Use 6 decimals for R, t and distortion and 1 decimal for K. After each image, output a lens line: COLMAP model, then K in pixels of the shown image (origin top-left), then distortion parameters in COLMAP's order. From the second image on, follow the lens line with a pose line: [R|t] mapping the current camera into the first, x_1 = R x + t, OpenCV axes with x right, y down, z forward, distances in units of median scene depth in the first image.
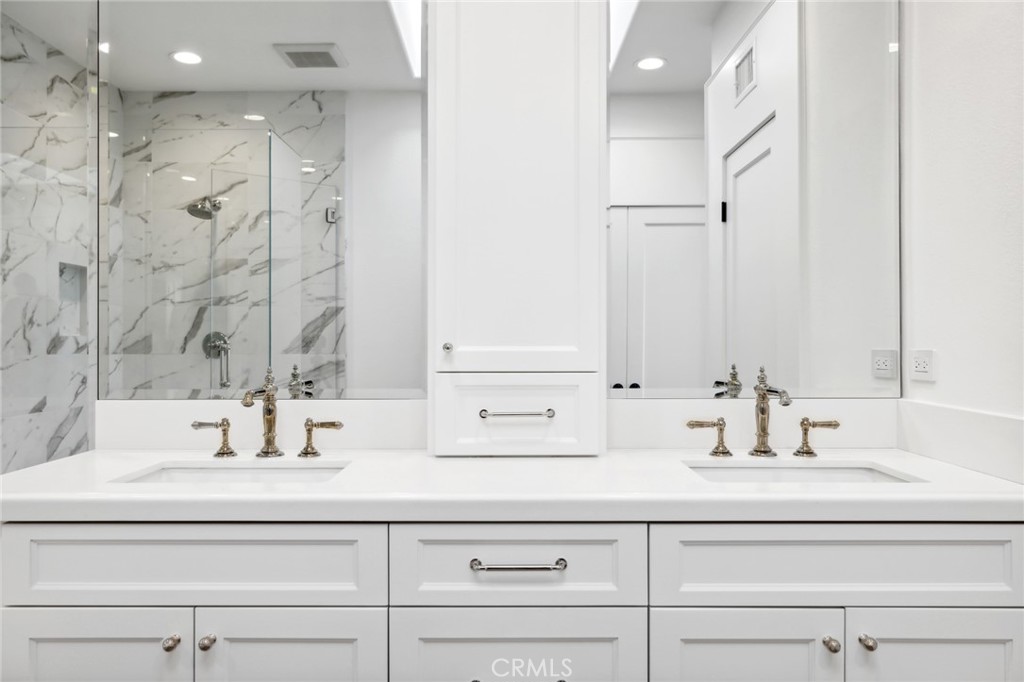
lens RADIAL K [[798.8, 0, 514.1], [0, 798.8, 340.9], [0, 0, 1]] dist [-0.049043, 0.140009]
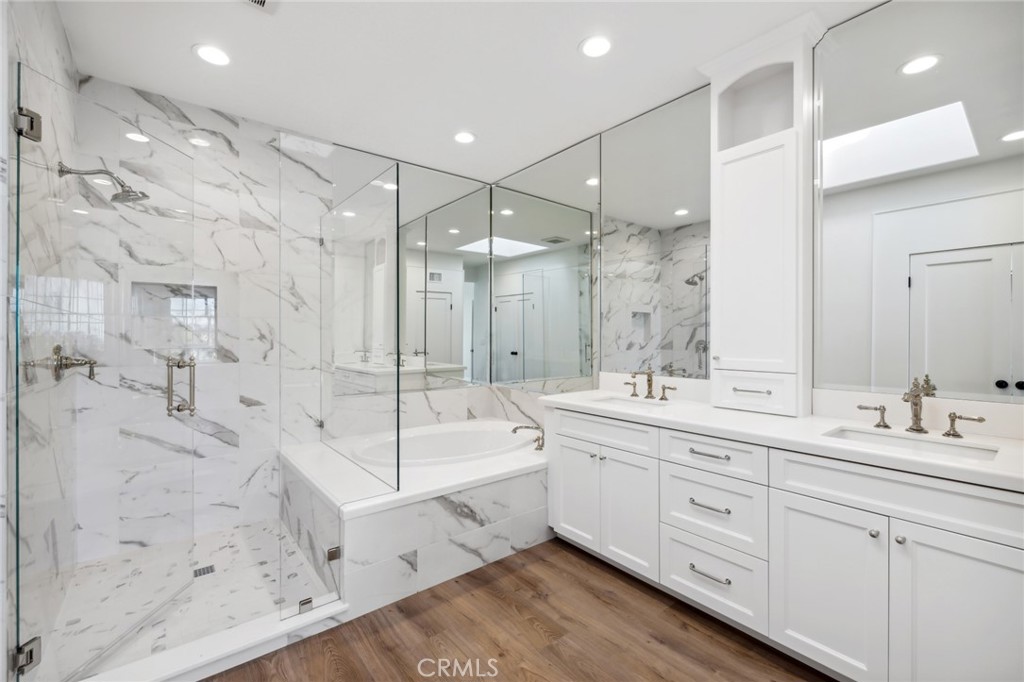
lens RADIAL K [[434.6, 0, 498.8], [0, 434.6, 340.3], [0, 0, 1]] dist [0.000900, 0.000062]
pose [[0.602031, 0.004639, -0.798459, 0.504092], [0.001339, 0.999976, 0.006820, -0.048702], [0.798472, -0.005175, 0.602010, -0.202438]]
